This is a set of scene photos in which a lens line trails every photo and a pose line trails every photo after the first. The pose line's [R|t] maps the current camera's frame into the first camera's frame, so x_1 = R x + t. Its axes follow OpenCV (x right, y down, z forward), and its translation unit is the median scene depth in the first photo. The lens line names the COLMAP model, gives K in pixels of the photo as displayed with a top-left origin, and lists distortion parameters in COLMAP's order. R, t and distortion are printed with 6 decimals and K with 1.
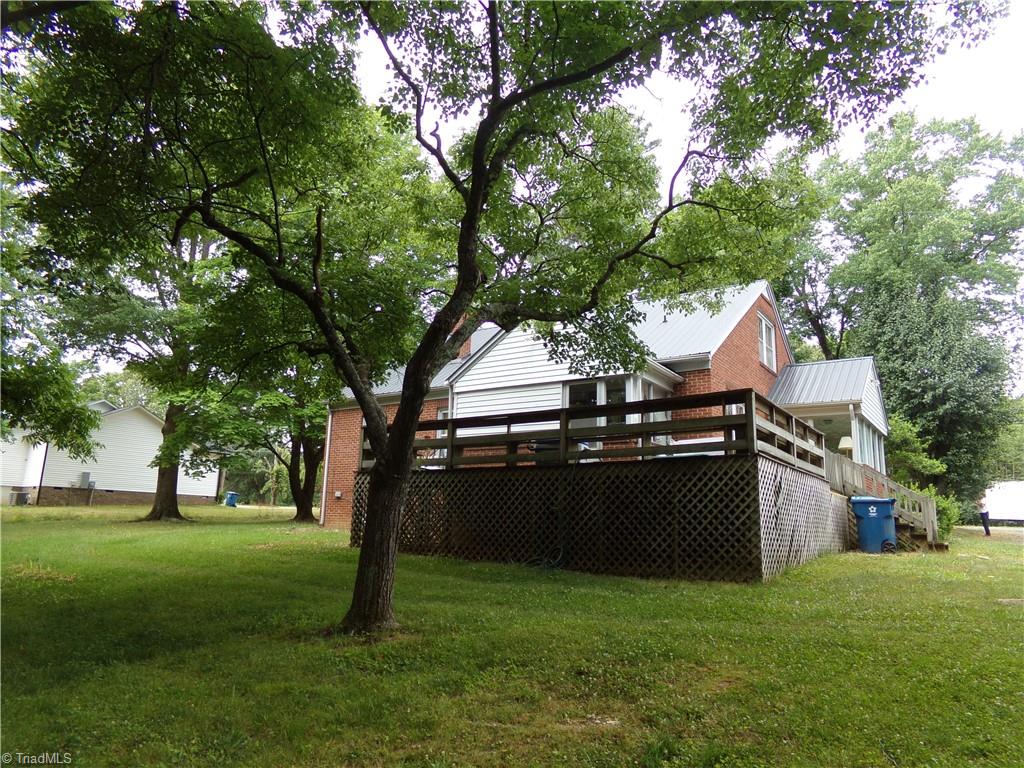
lens RADIAL K [[699.1, 0, 513.4], [0, 699.1, 387.7], [0, 0, 1]] dist [-0.029897, 0.043317]
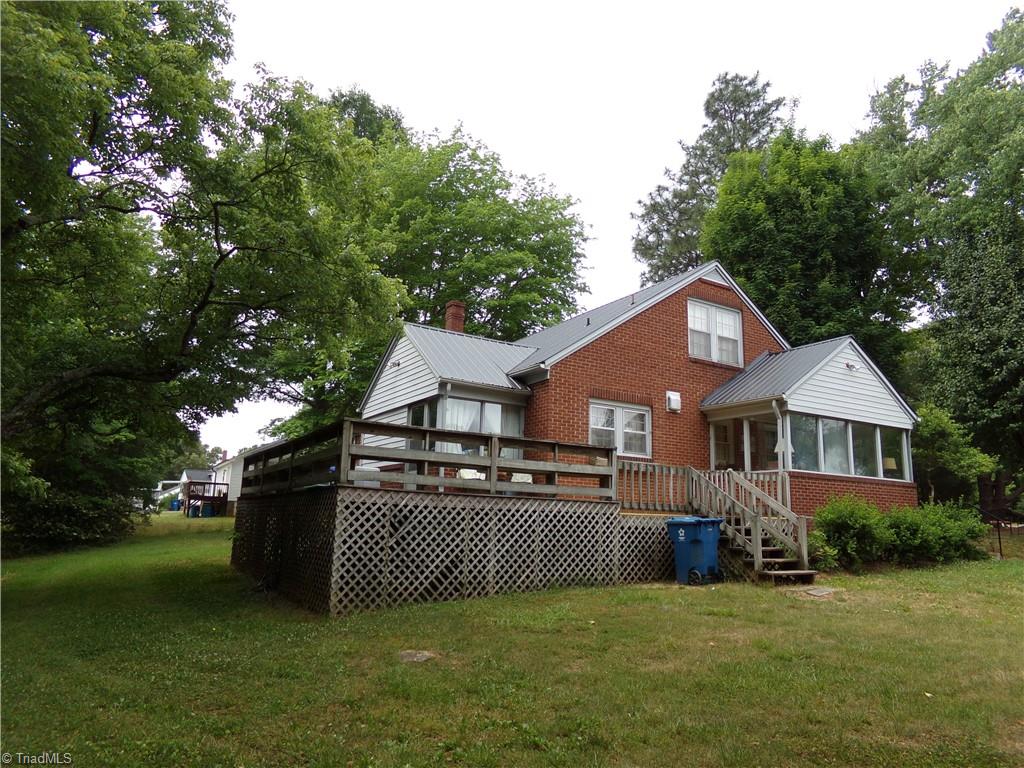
lens RADIAL K [[699.1, 0, 513.8], [0, 699.1, 382.1], [0, 0, 1]] dist [-0.029897, 0.043317]
pose [[0.911428, -0.086365, -0.402294, 0.539563], [0.084167, 0.996182, -0.023177, -0.005415], [0.402759, -0.012736, 0.915217, 0.102209]]
